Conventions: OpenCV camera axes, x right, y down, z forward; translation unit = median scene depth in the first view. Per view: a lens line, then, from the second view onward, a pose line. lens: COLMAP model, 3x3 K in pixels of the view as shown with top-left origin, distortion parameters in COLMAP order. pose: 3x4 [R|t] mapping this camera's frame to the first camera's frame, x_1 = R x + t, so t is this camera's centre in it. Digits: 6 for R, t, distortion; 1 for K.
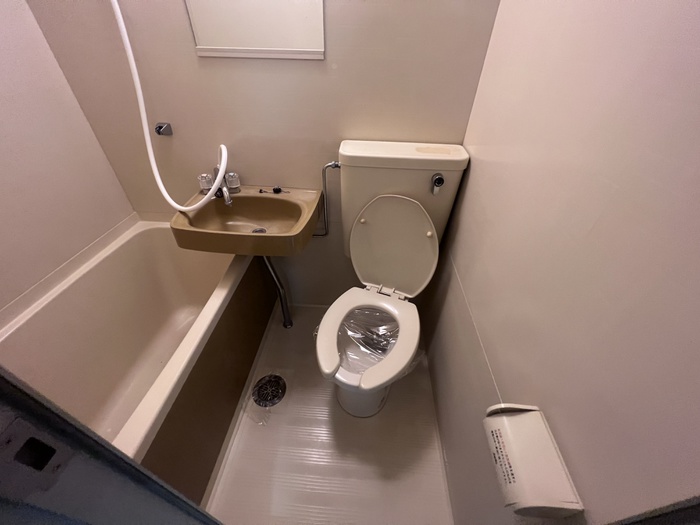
lens RADIAL K [[279.8, 0, 348.8], [0, 279.8, 262.0], [0, 0, 1]] dist [-0.000479, 0.000307]
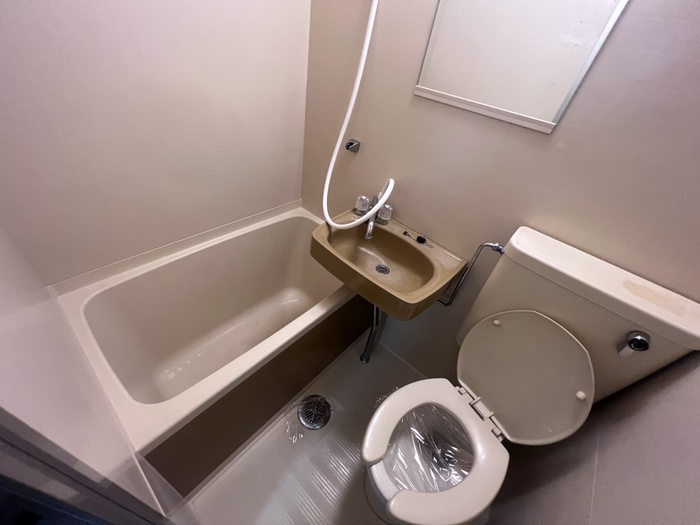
lens RADIAL K [[279.8, 0, 348.8], [0, 279.8, 262.0], [0, 0, 1]] dist [-0.000479, 0.000307]
pose [[0.791273, 0.464726, -0.397388, -0.046783], [-0.478555, 0.875213, 0.070627, -0.151263], [0.380621, 0.134287, 0.914929, 0.079465]]
